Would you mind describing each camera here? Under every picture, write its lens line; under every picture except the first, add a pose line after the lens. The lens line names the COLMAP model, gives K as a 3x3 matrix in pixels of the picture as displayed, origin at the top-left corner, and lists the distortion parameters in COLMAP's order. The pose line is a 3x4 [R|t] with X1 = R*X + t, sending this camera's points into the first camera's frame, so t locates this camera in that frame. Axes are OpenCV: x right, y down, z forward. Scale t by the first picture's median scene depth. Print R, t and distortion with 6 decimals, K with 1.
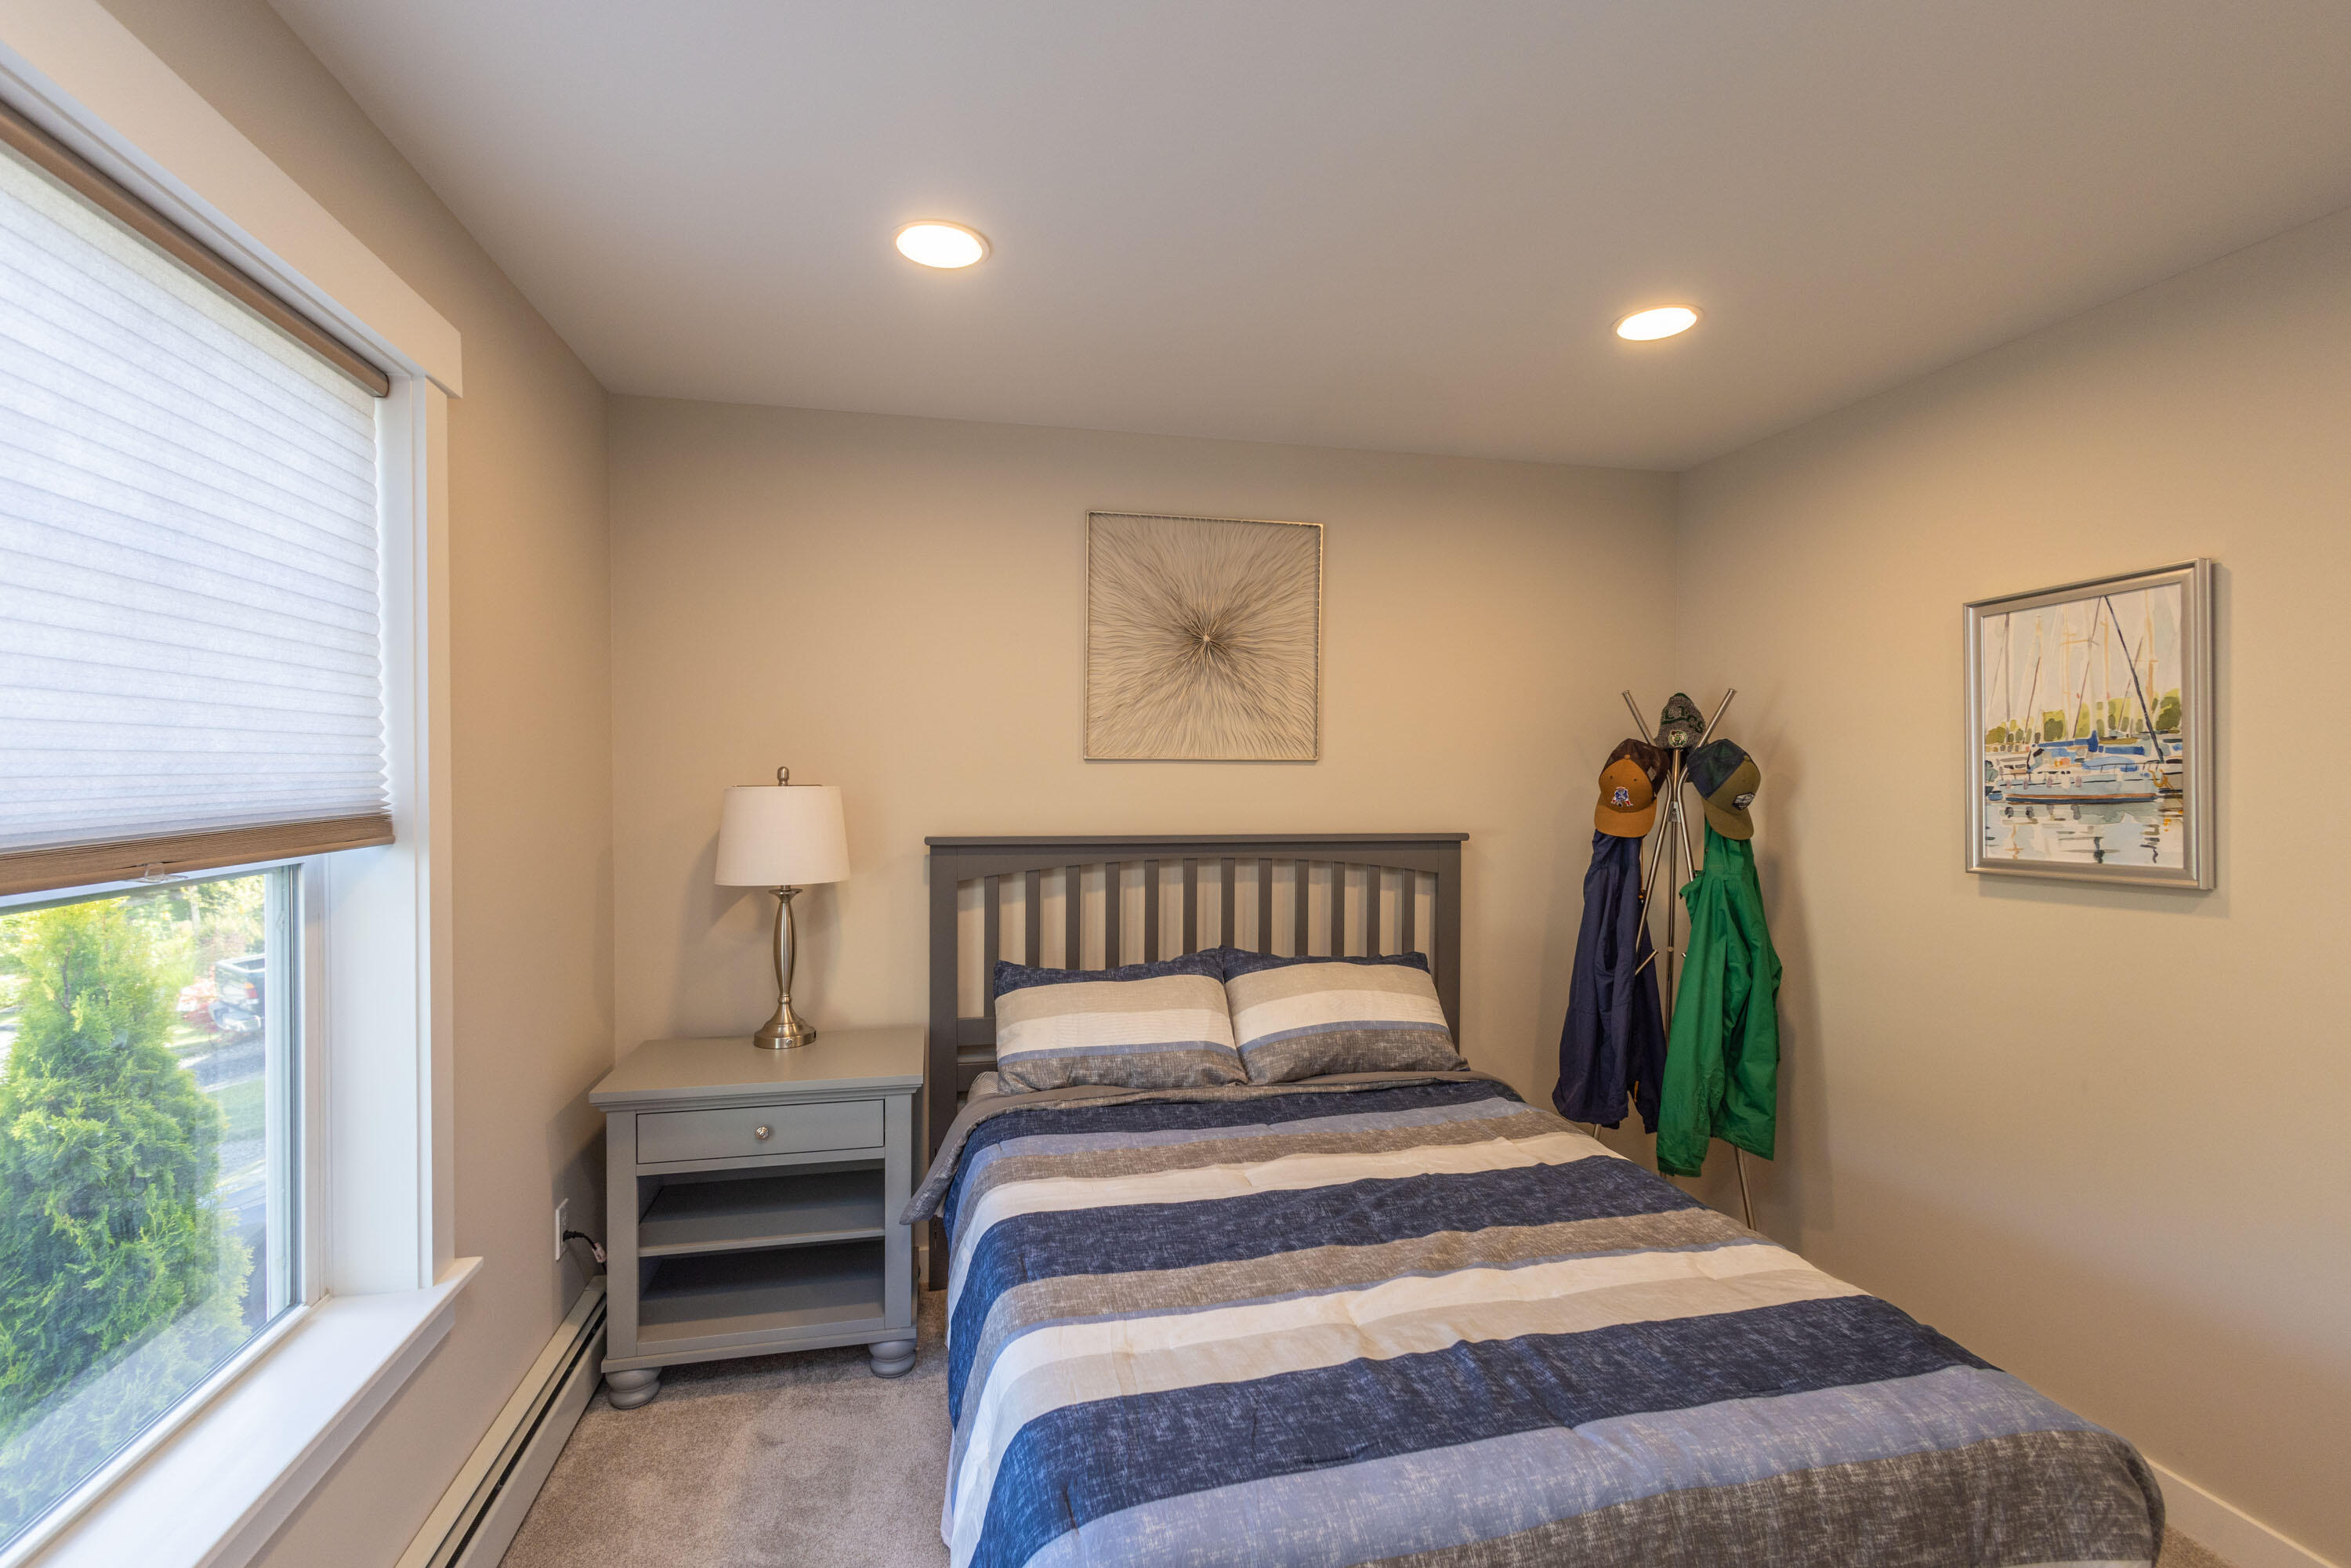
lens RADIAL K [[1070.6, 0, 1170.1], [0, 1070.6, 793.2], [0, 0, 1]] dist [0.003788, 0.000073]
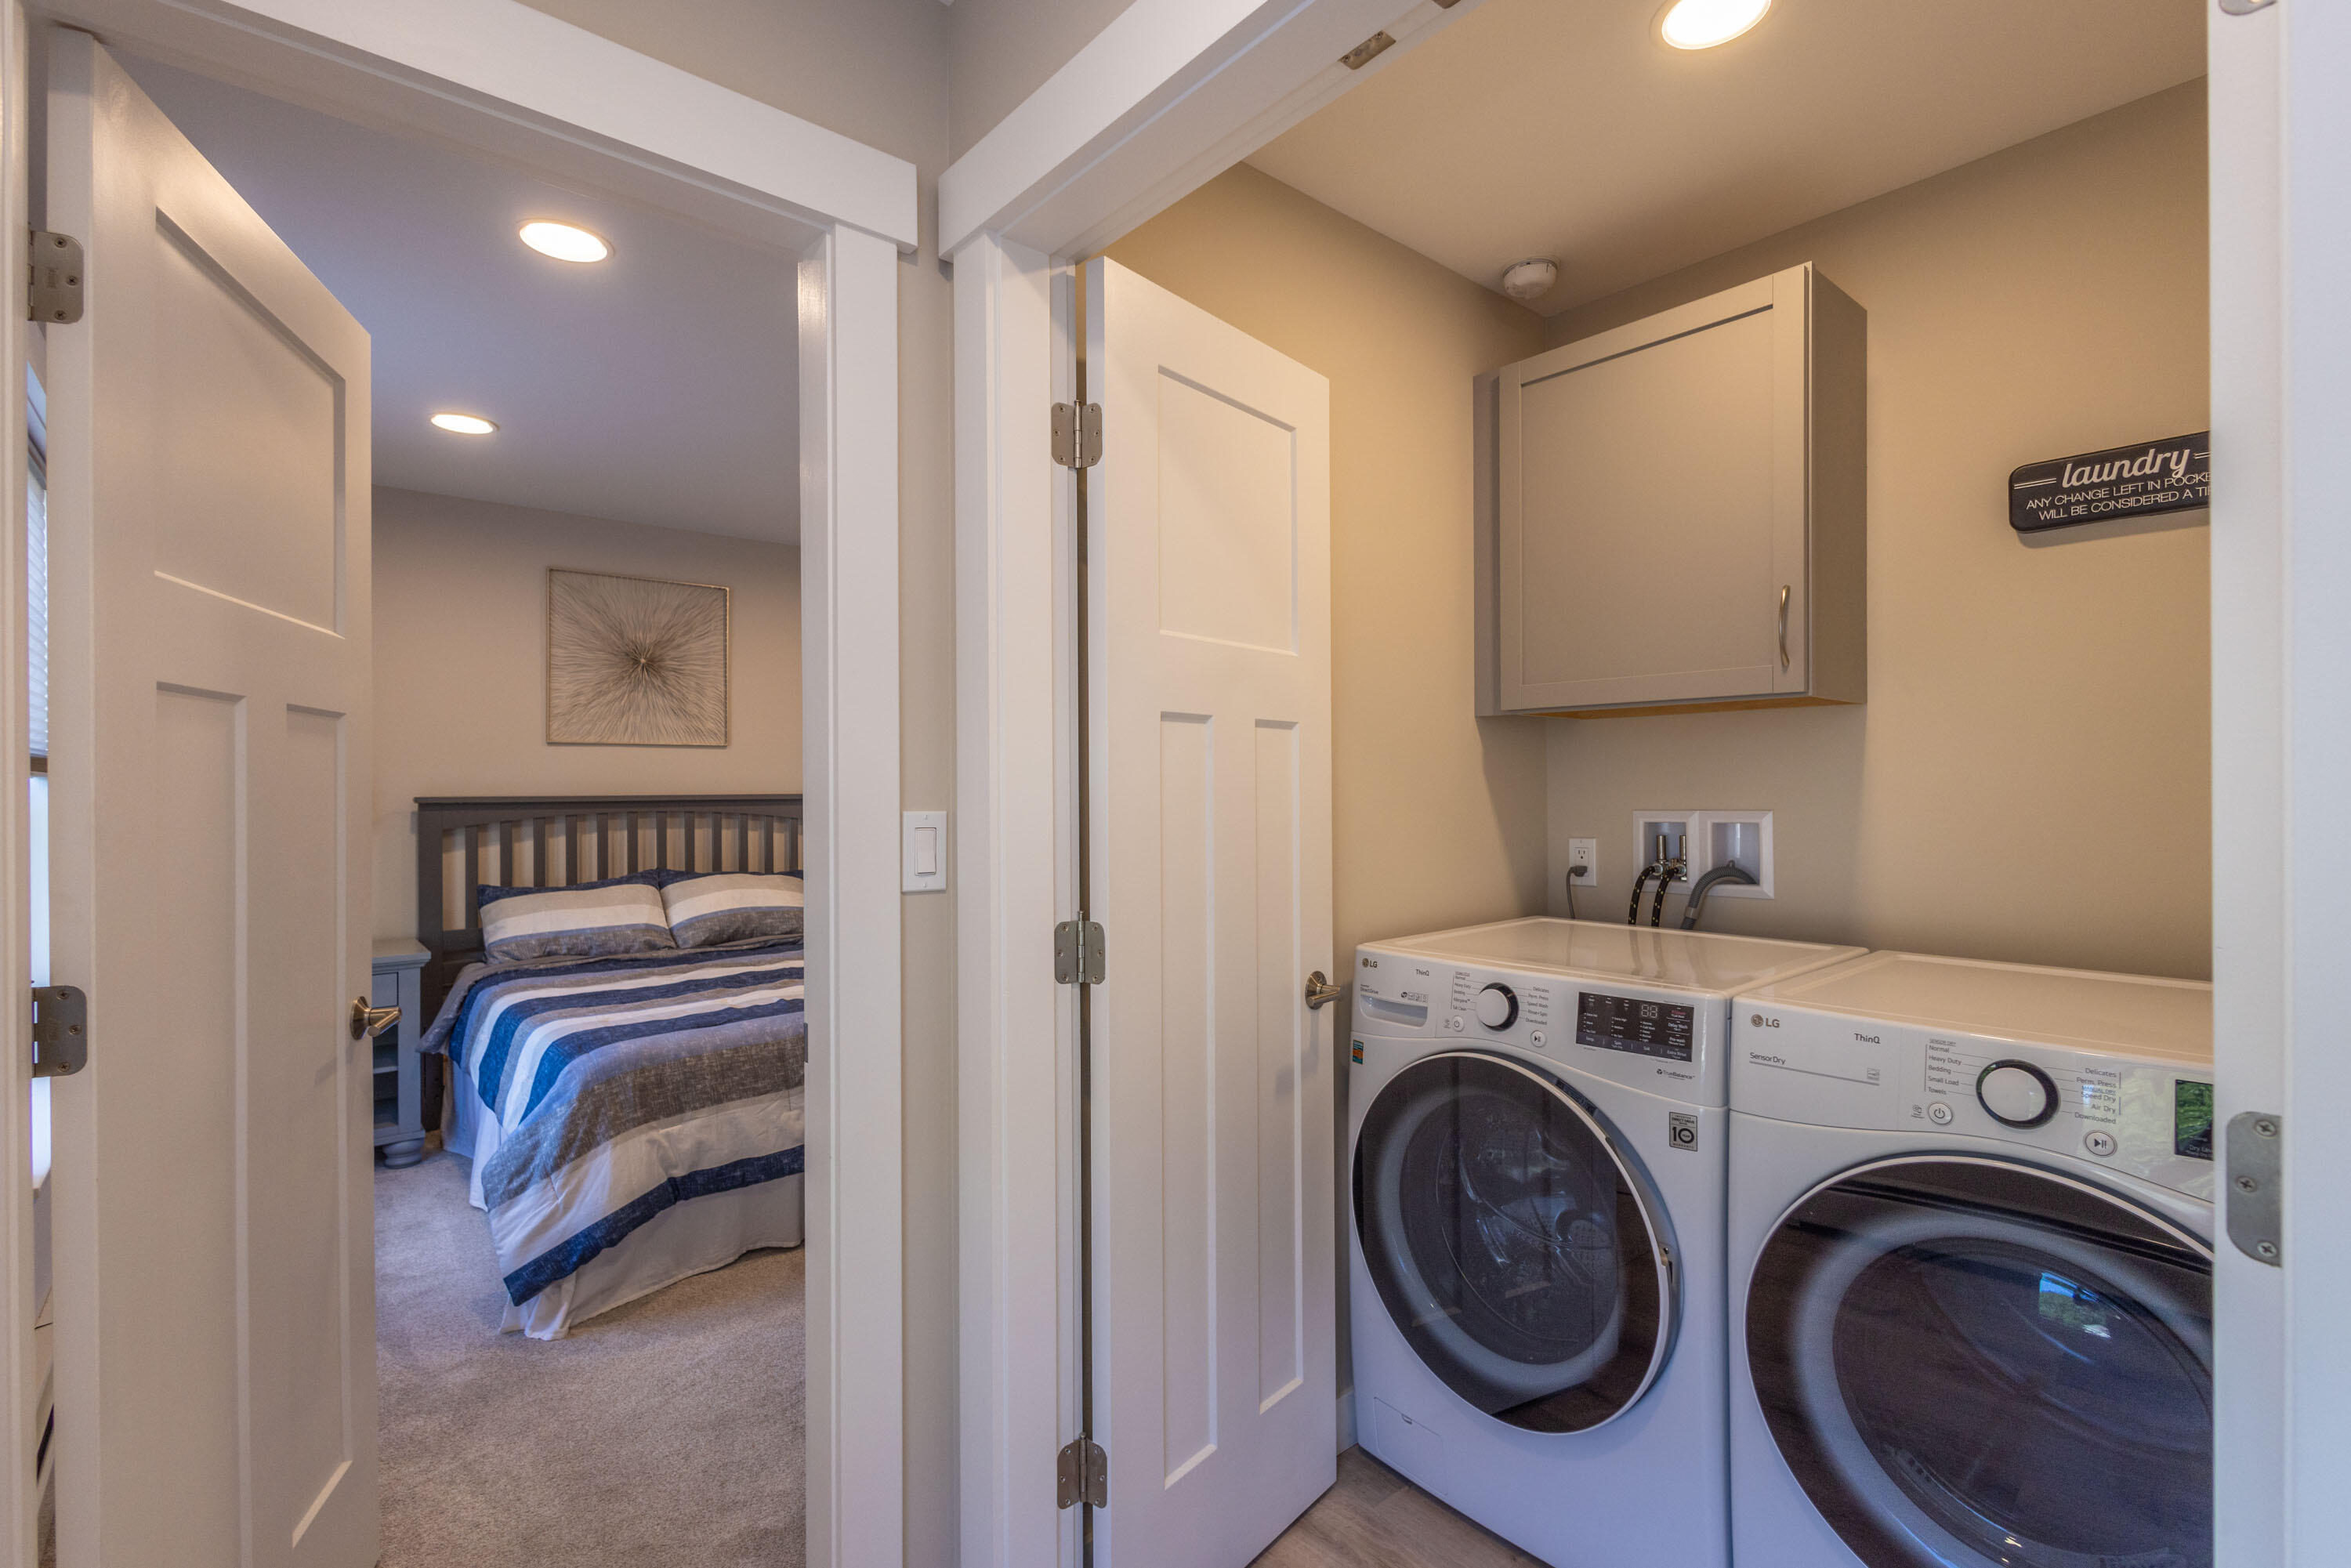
lens RADIAL K [[1070.6, 0, 1170.1], [0, 1070.6, 793.2], [0, 0, 1]] dist [0.003788, 0.000073]
pose [[0.881534, -0.011608, 0.471978, -0.026950], [0.020947, 0.999675, -0.014537, 0.080284], [-0.471656, 0.022701, 0.881490, -0.695949]]
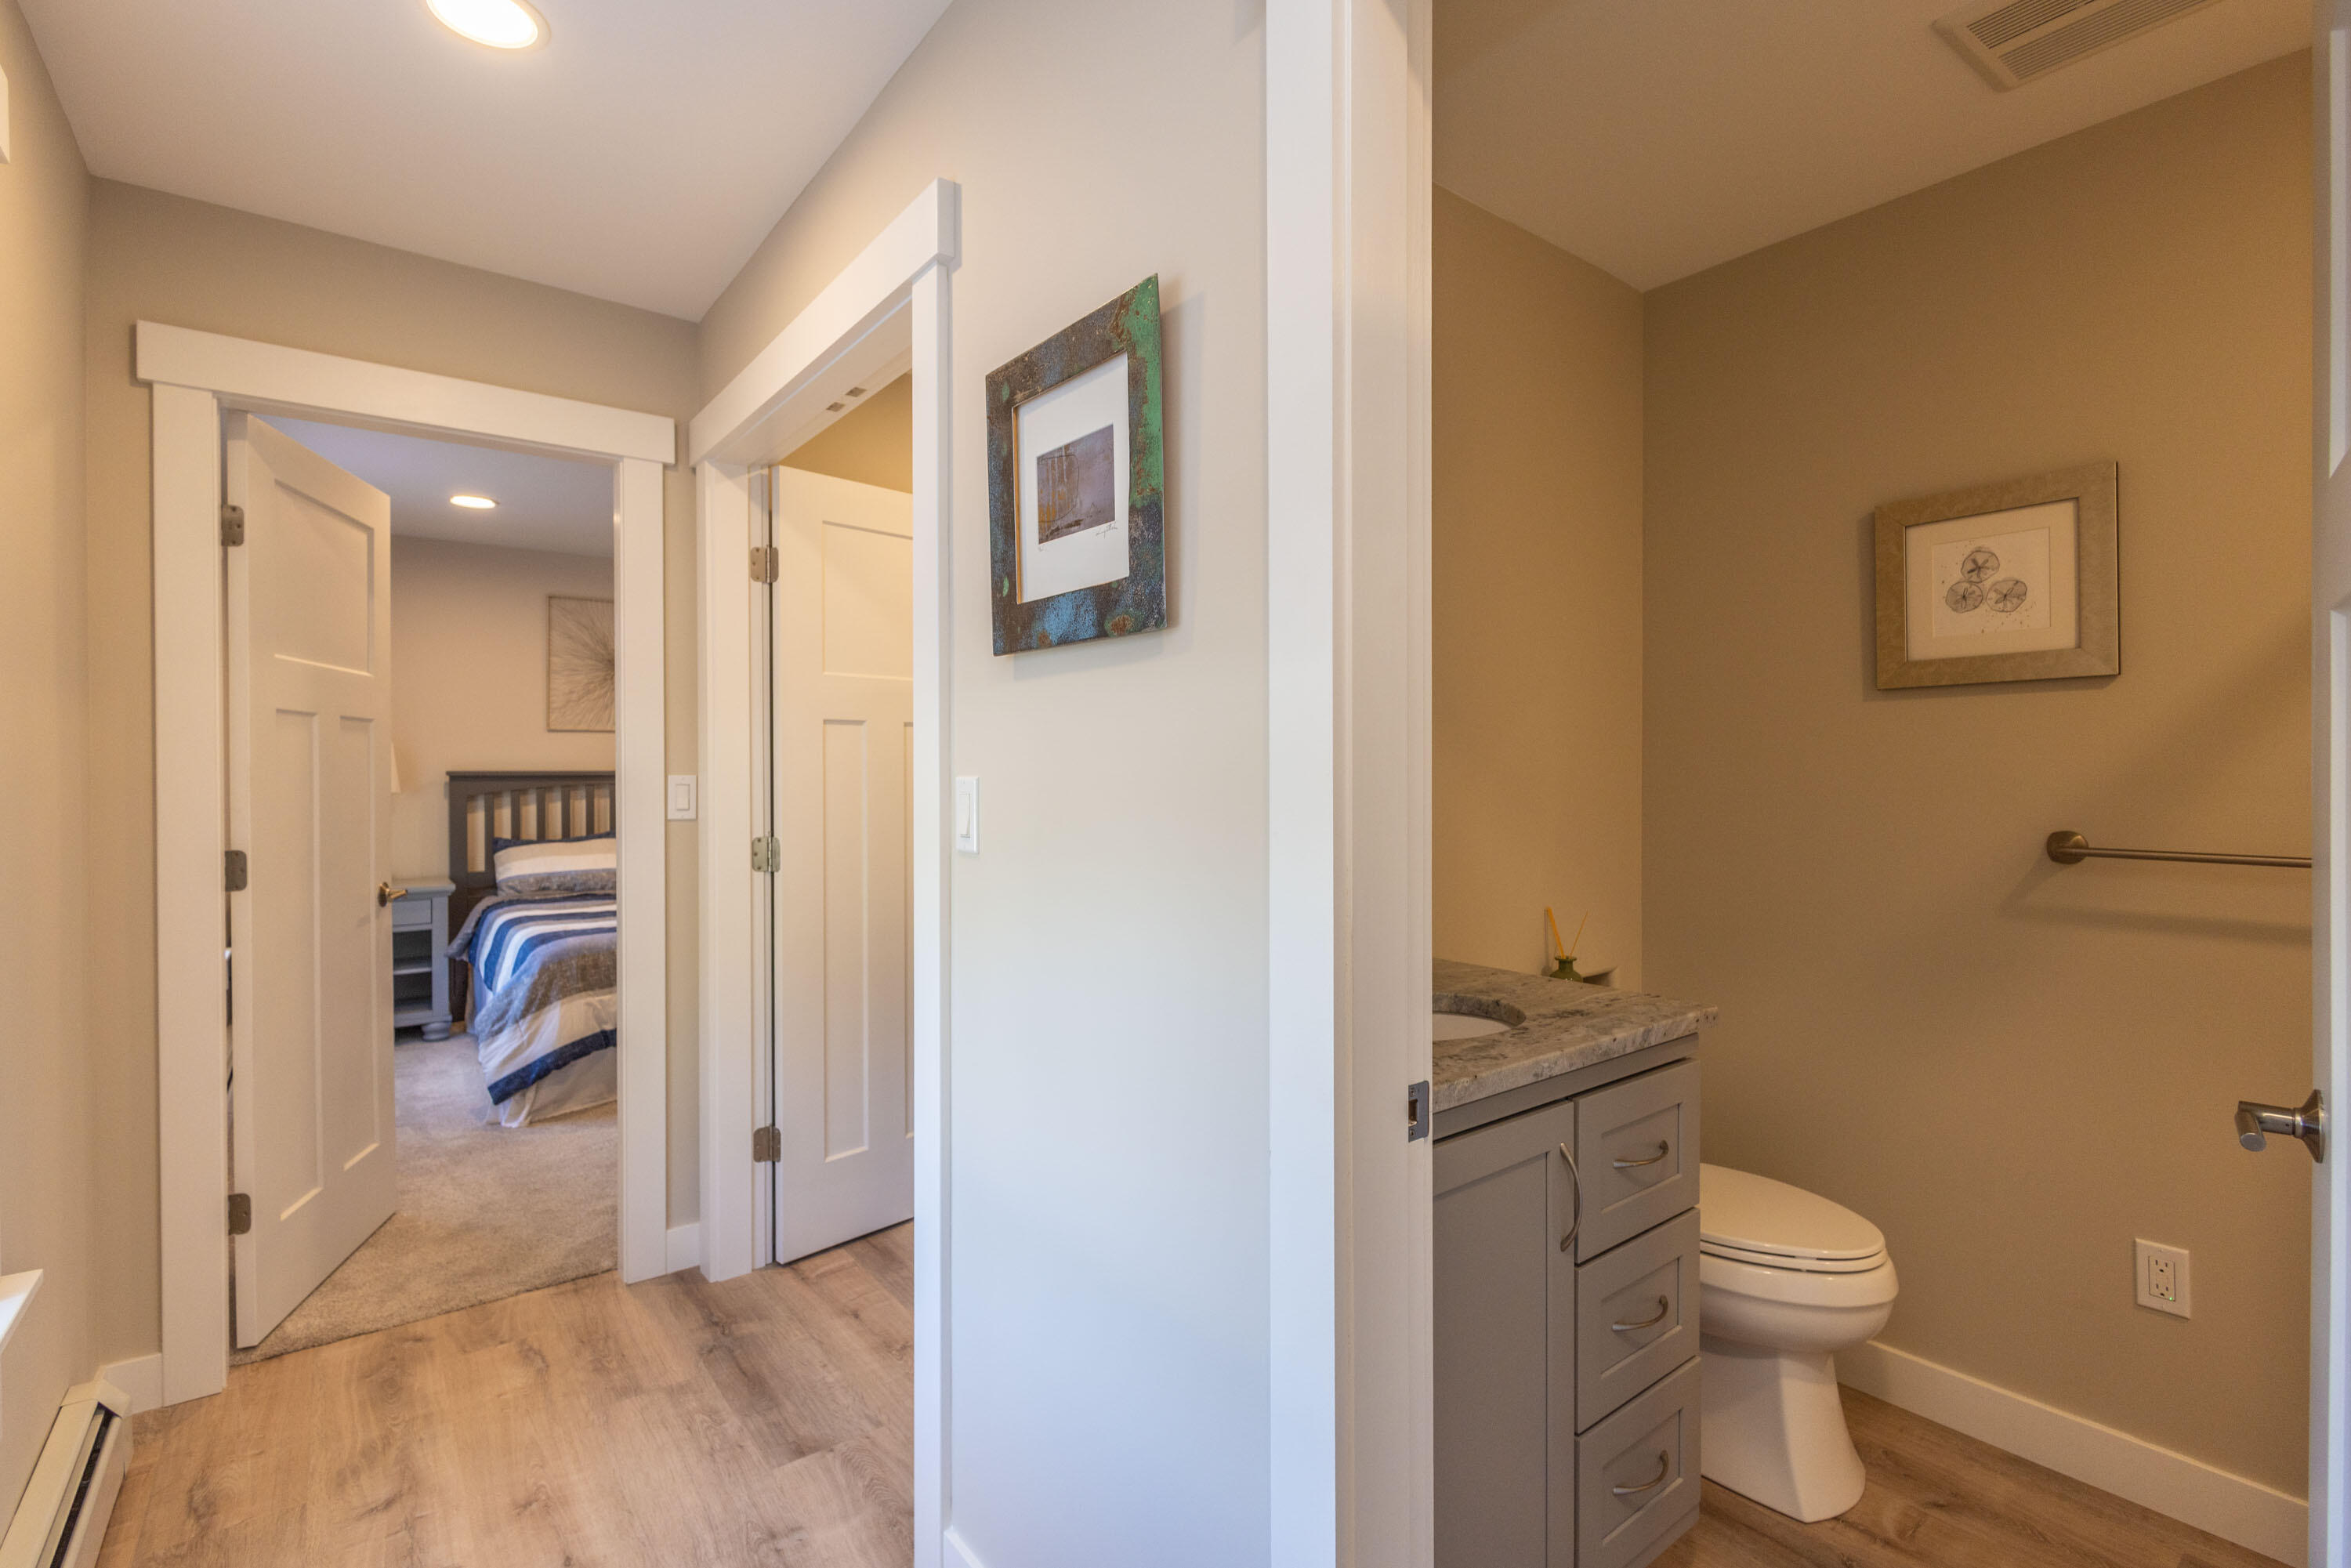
lens RADIAL K [[1073.5, 0, 1172.4], [0, 1073.5, 784.0], [0, 0, 1]] dist [0.003739, -0.000347]
pose [[0.902742, -0.012037, 0.430014, 0.104359], [0.016730, 0.999835, -0.007134, 0.101932], [-0.429857, 0.013634, 0.902794, -1.246746]]
